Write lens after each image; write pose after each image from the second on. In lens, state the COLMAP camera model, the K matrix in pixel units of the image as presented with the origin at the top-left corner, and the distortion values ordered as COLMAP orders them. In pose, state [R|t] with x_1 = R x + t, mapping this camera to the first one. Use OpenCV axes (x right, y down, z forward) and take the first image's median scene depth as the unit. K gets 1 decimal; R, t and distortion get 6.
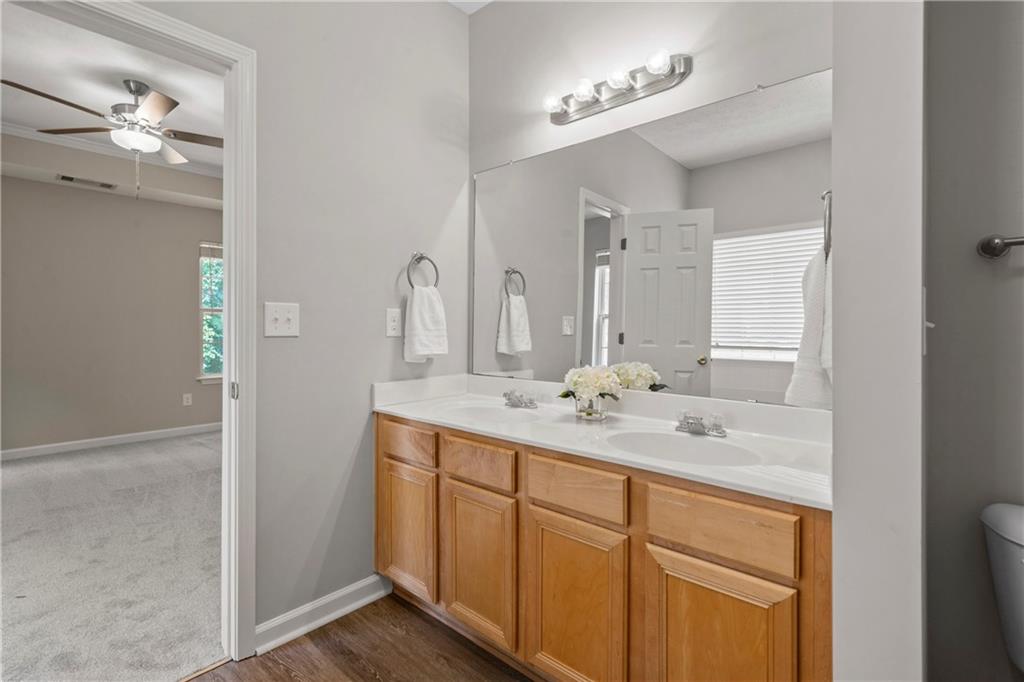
lens RADIAL K [[478.5, 0, 504.0], [0, 478.5, 338.2], [0, 0, 1]] dist [0.013114, -0.000414]
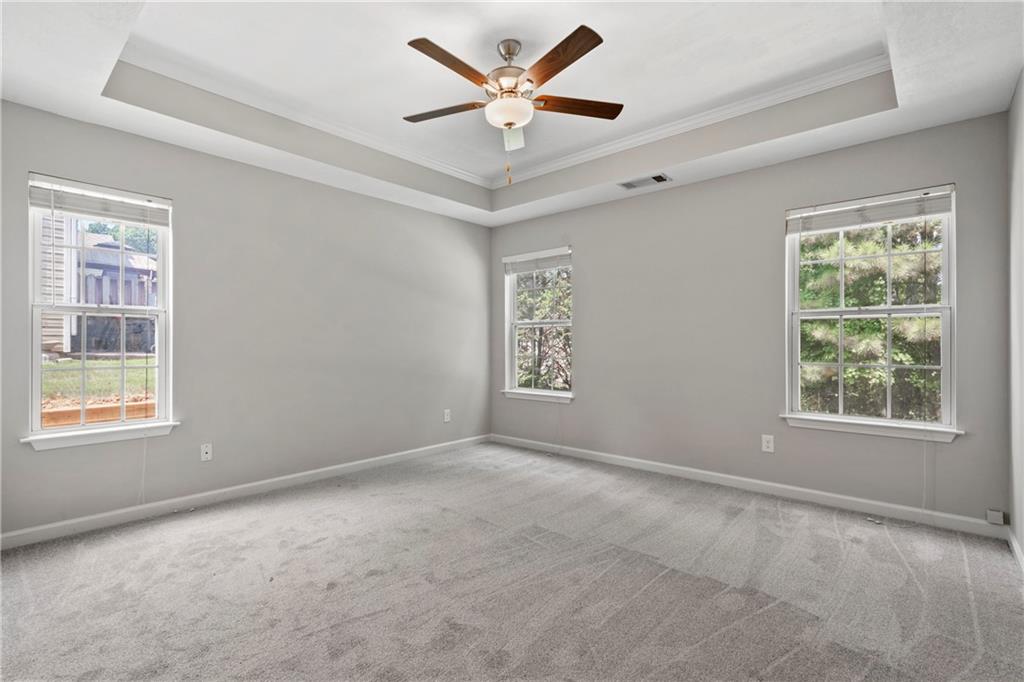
lens RADIAL K [[478.5, 0, 504.0], [0, 478.5, 338.2], [0, 0, 1]] dist [0.013114, -0.000414]
pose [[0.003537, -0.009657, -0.999947, 0.039622], [-0.028127, 0.999557, -0.009752, -0.007012], [0.999598, 0.028160, 0.003264, 0.635744]]
